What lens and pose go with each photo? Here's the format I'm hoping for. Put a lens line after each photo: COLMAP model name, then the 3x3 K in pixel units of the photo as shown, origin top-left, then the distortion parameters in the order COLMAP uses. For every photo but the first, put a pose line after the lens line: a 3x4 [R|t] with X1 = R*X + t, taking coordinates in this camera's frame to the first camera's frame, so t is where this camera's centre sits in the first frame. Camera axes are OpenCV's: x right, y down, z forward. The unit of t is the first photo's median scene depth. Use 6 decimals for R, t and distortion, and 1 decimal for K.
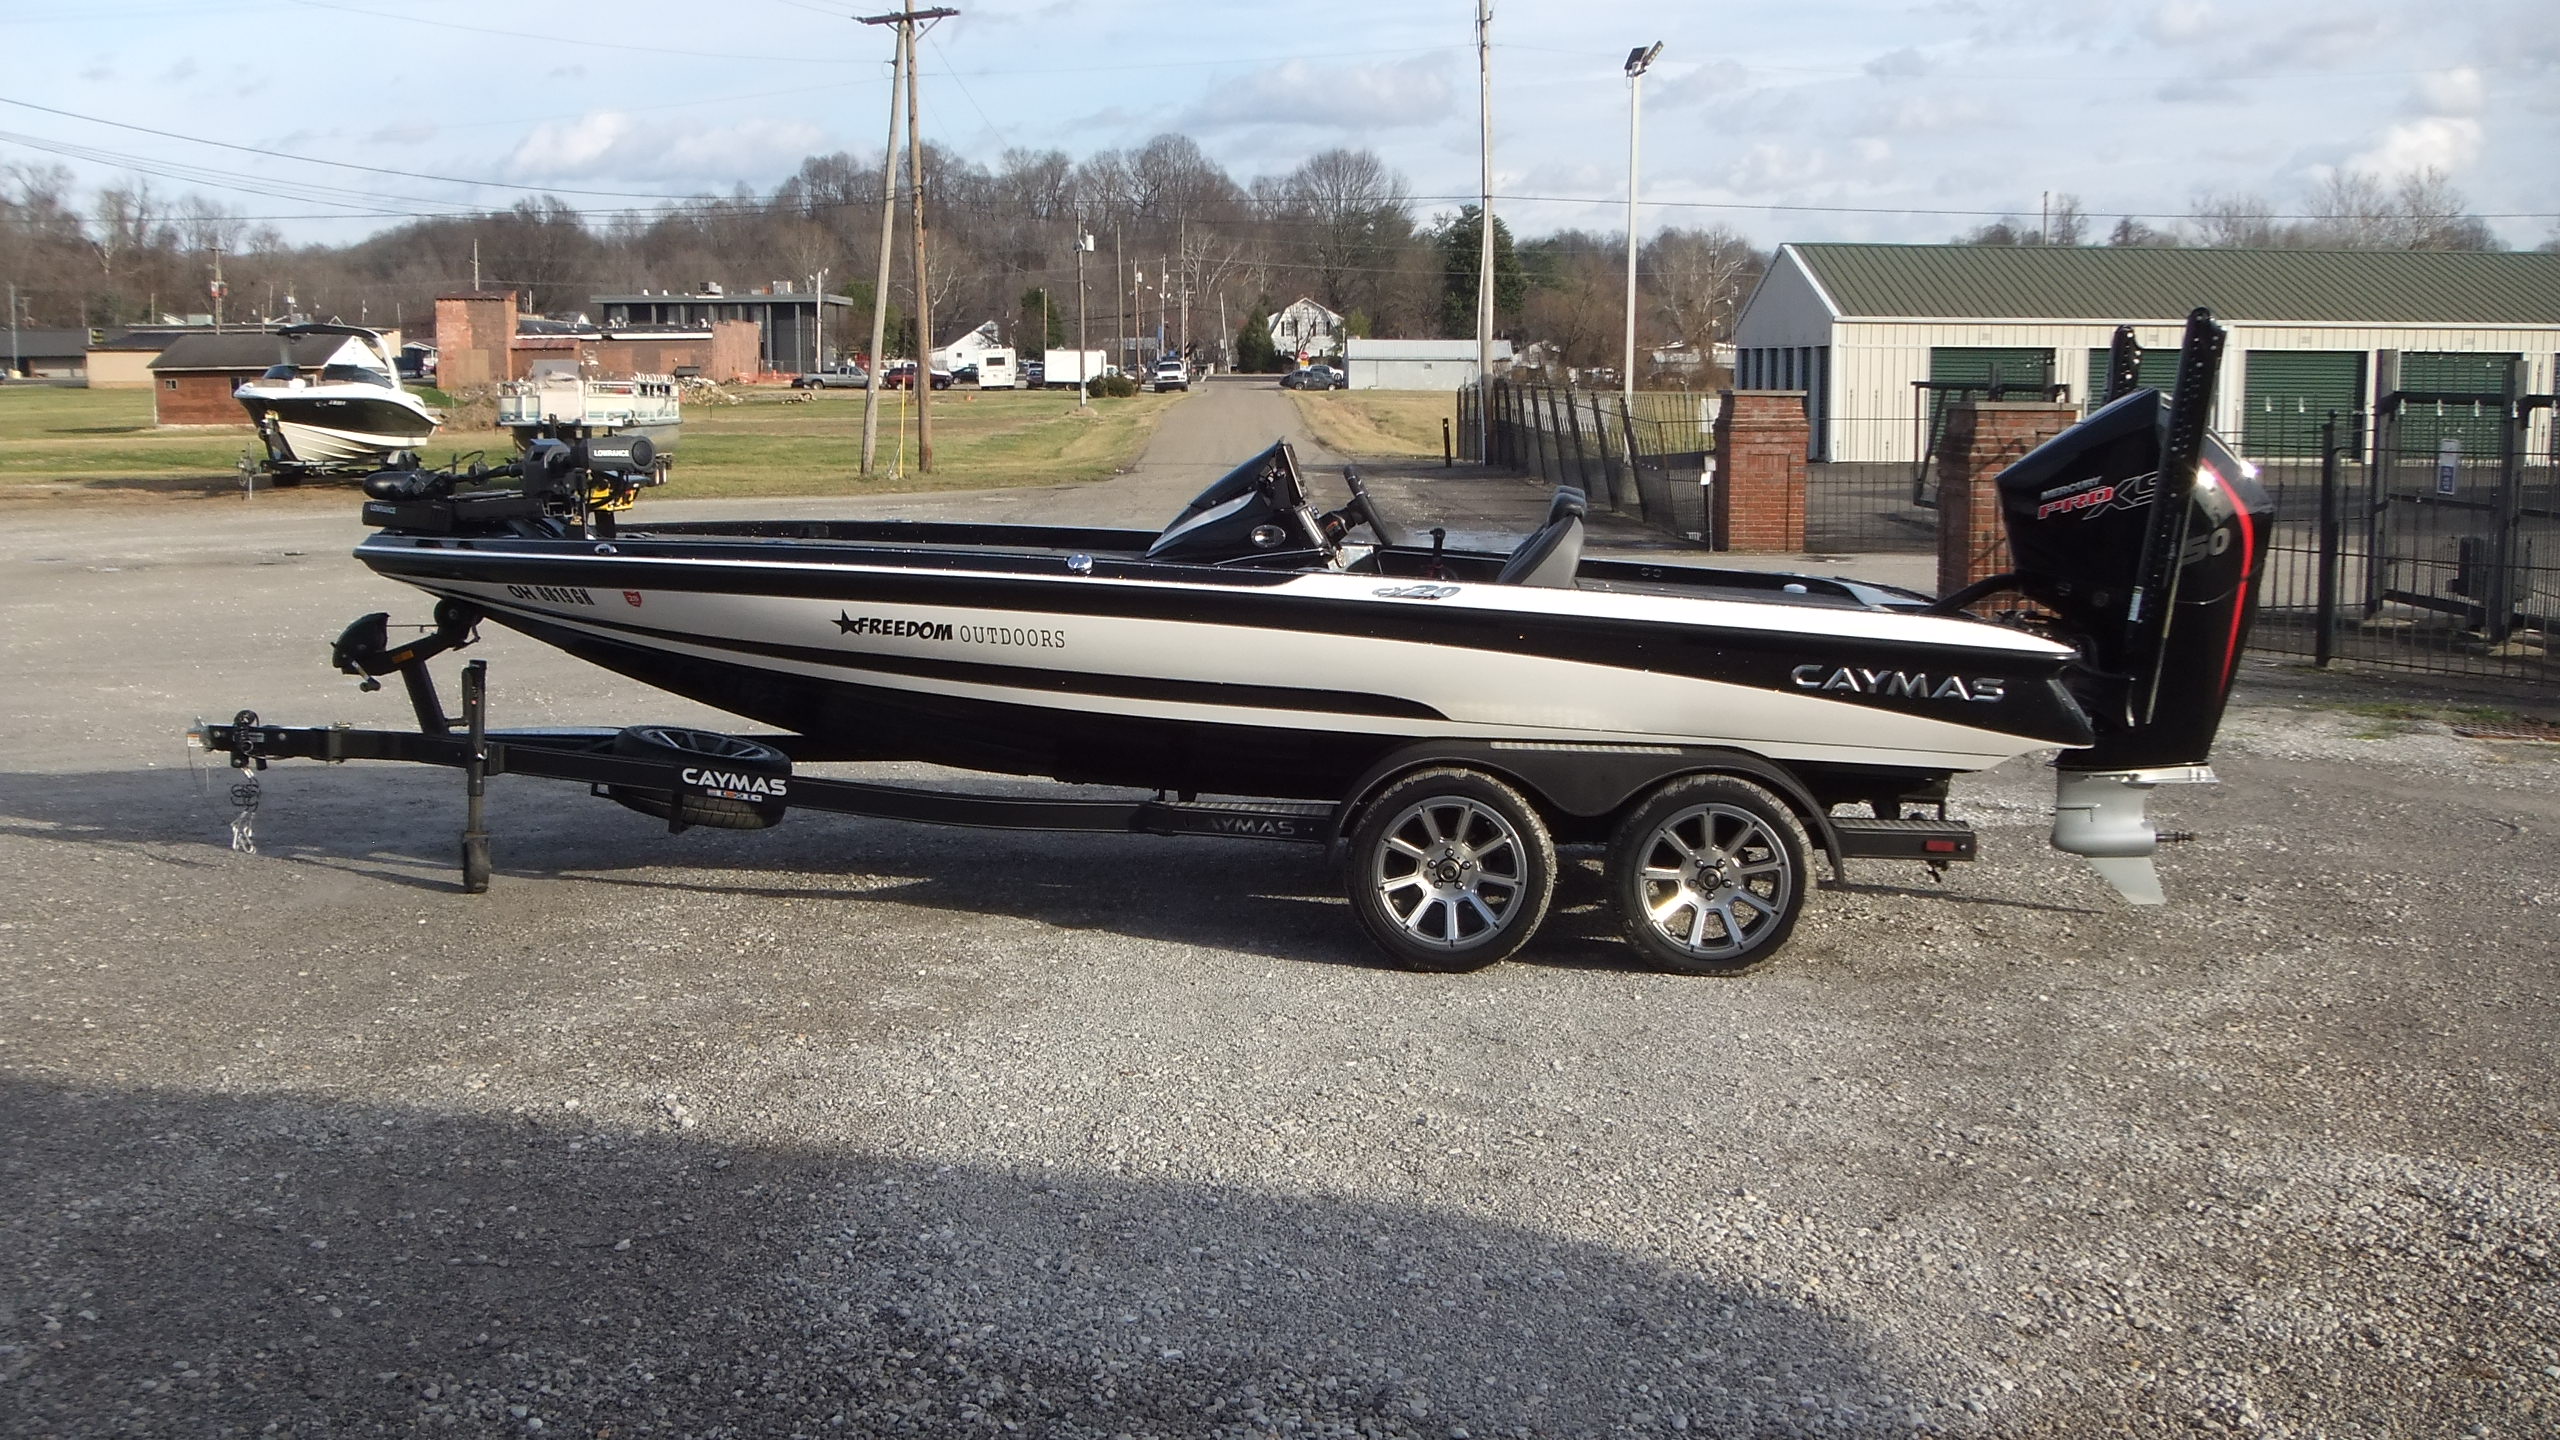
lens RADIAL K [[2599.1, 0, 1280.0], [0, 2599.1, 720.0], [0, 0, 1]] dist [-0.087305, -0.003653]
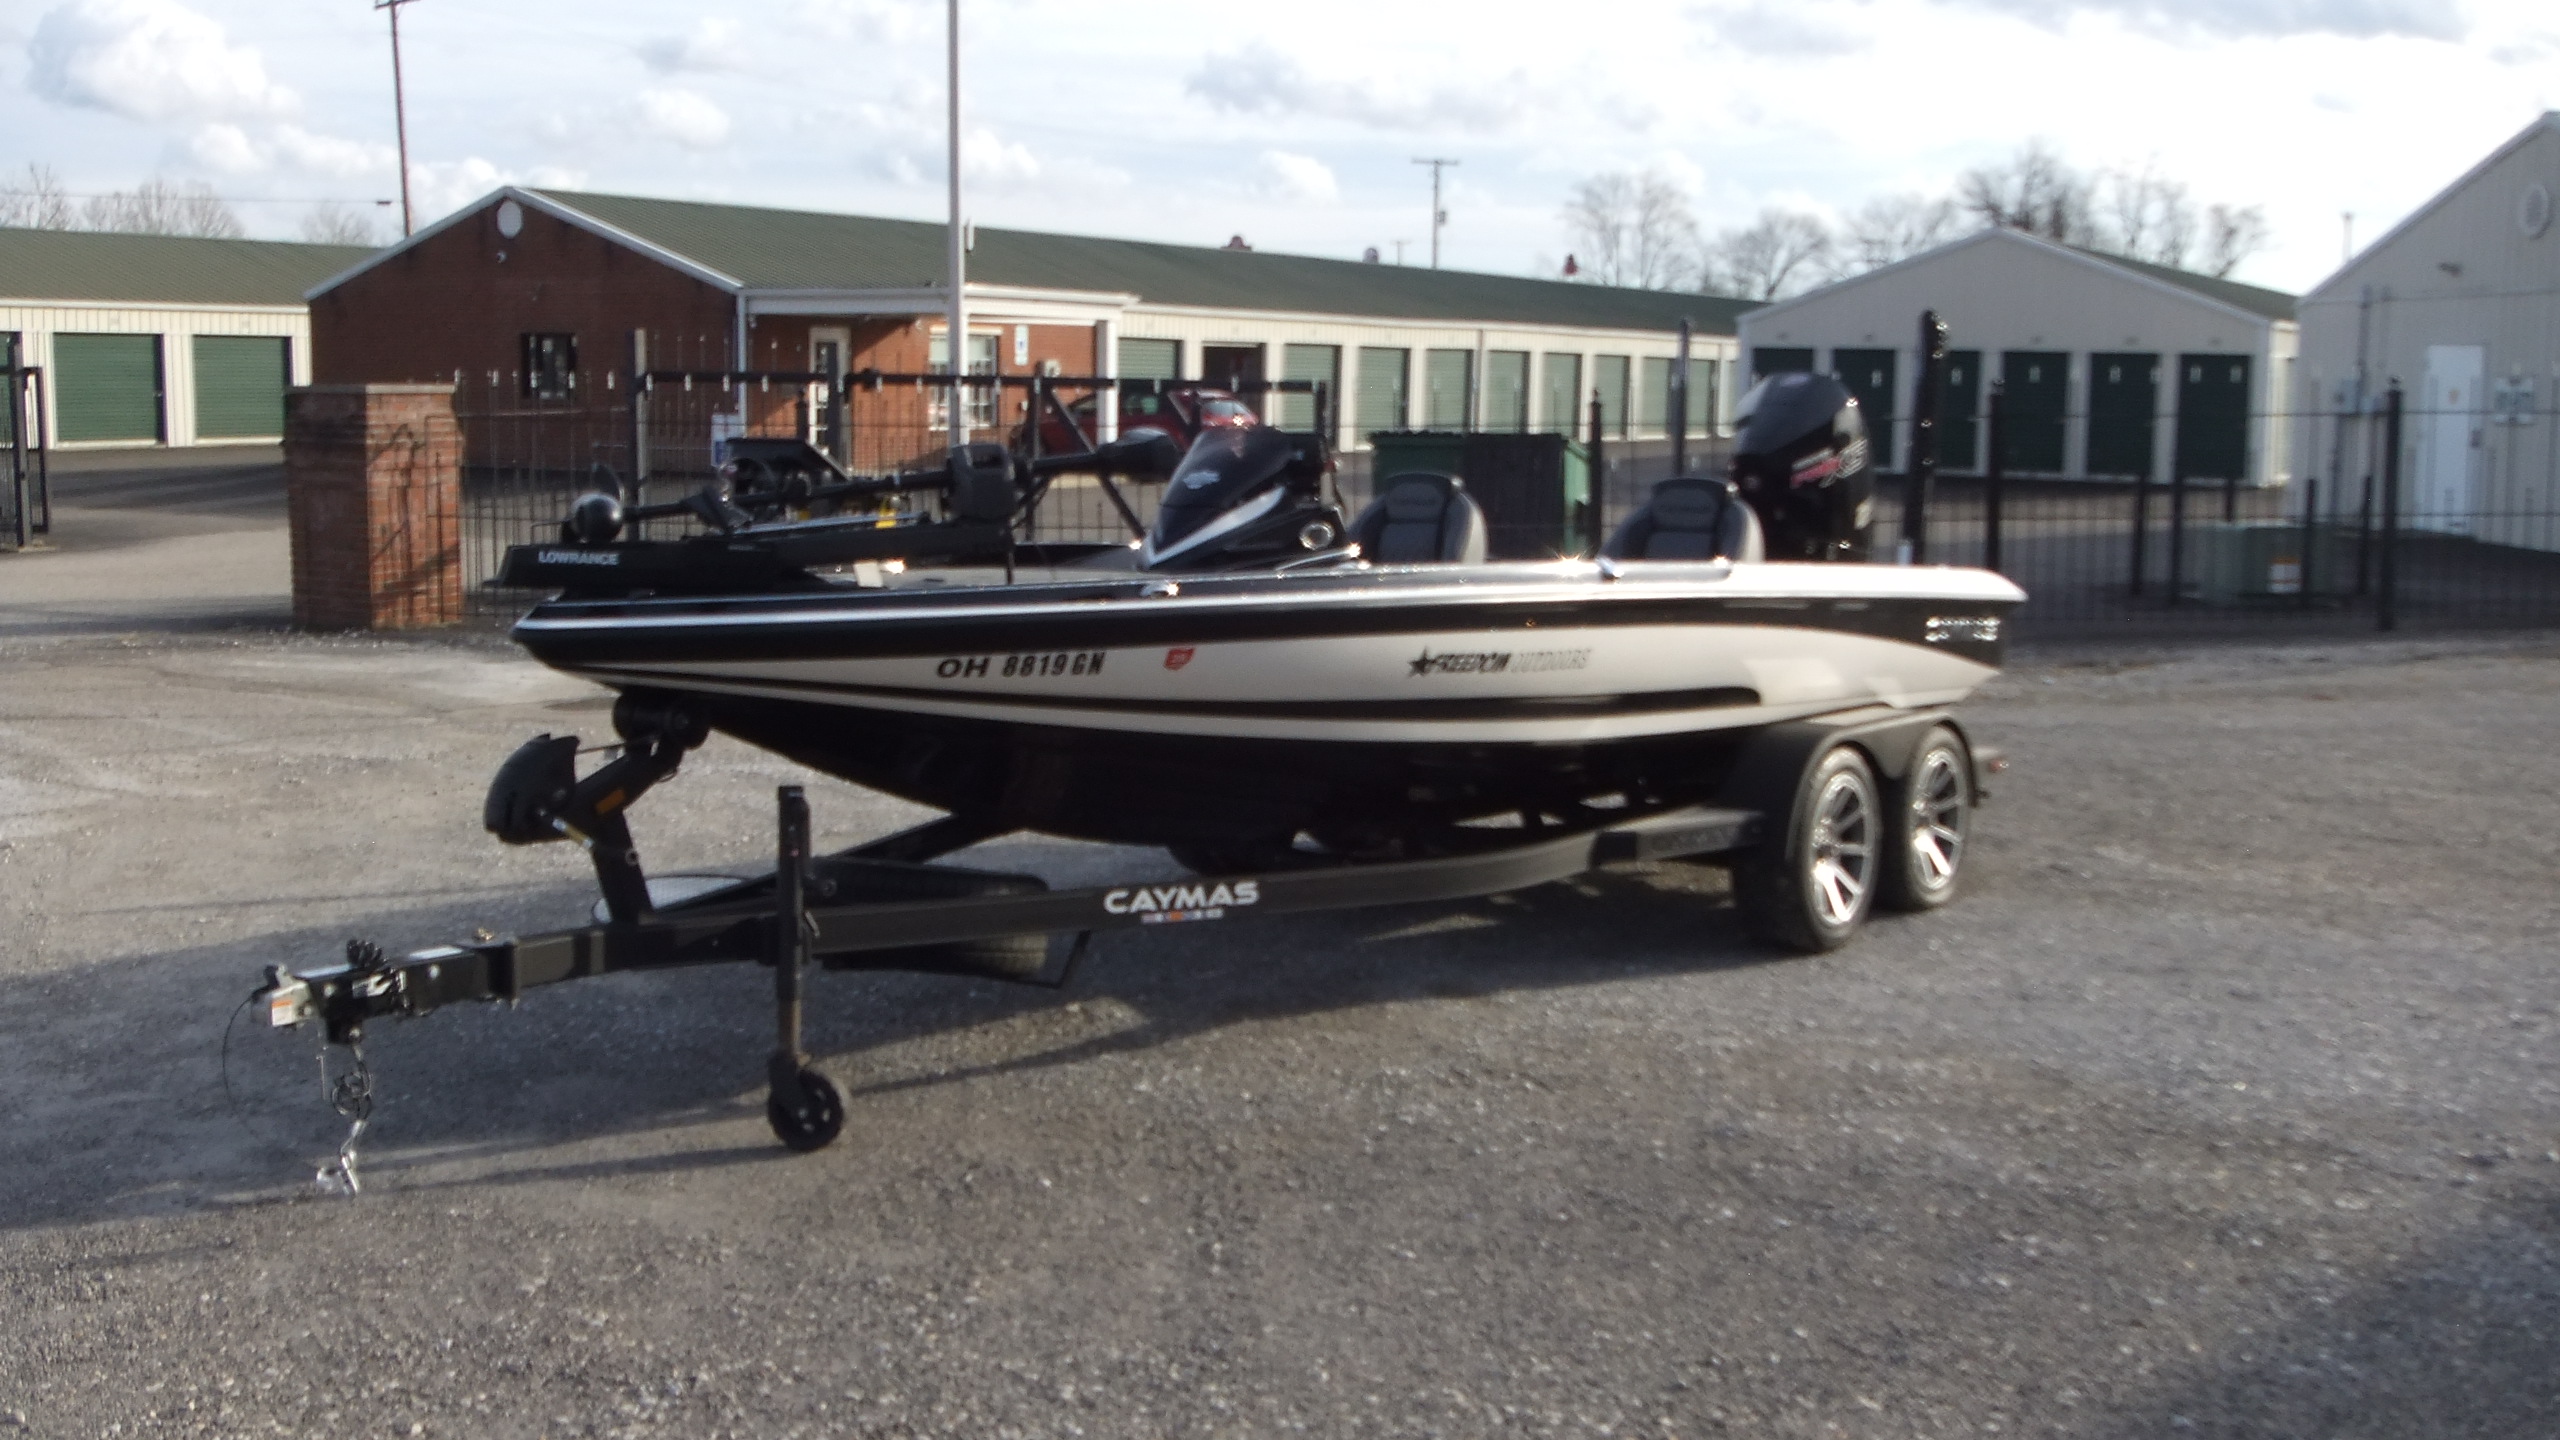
lens RADIAL K [[2599.1, 0, 1280.0], [0, 2599.1, 720.0], [0, 0, 1]] dist [-0.087305, -0.003653]
pose [[0.523390, -0.103411, 0.845795, -0.461471], [0.097042, 0.993384, 0.061405, -0.039022], [-0.846549, 0.049939, 0.529962, 0.329958]]
